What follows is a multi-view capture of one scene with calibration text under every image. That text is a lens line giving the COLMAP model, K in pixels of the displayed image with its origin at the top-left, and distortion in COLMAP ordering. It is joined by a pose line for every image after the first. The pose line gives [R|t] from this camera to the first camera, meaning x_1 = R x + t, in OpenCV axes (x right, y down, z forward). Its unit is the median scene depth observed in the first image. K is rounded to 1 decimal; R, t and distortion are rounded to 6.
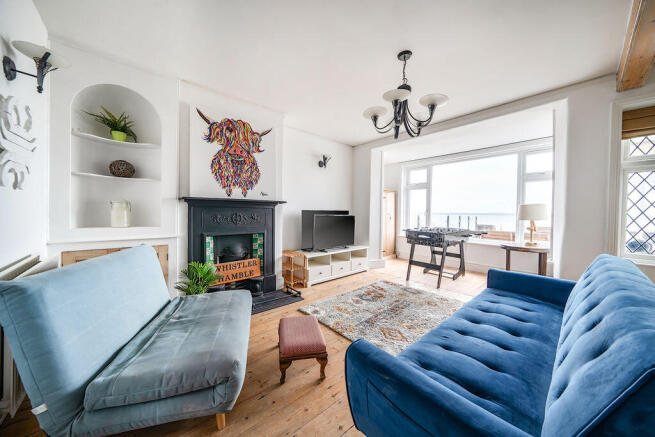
lens RADIAL K [[222.0, 0, 327.4], [0, 222.0, 215.1], [0, 0, 1]] dist [-0.002742, 0.000143]
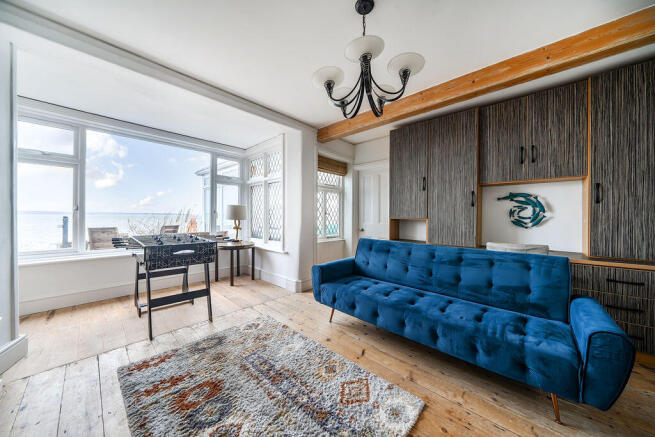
lens RADIAL K [[222.0, 0, 325.3], [0, 222.0, 213.0], [0, 0, 1]] dist [-0.002742, 0.000143]
pose [[-0.098992, -0.004483, 0.995078, -0.250614], [-0.000995, 0.999990, 0.004406, -0.017711], [-0.995088, -0.000554, -0.098995, 0.751395]]
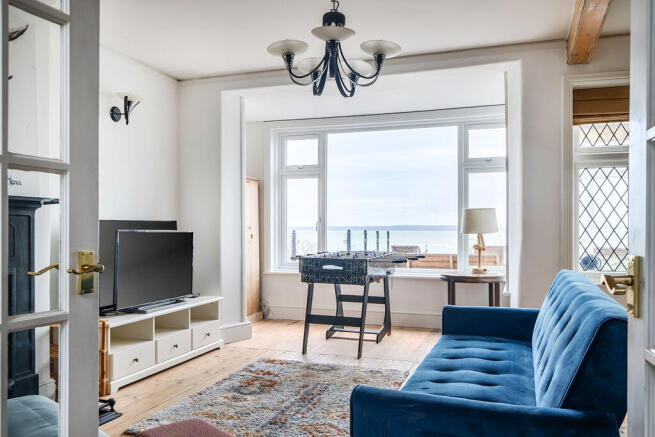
lens RADIAL K [[546.4, 0, 324.5], [0, 546.4, 223.2], [0, 0, 1]] dist [0.016252, 0.006086]
pose [[0.874498, -0.009838, 0.484930, -0.255127], [0.018907, 0.999726, -0.013815, 0.008231], [-0.484661, 0.021249, 0.874444, -0.177110]]
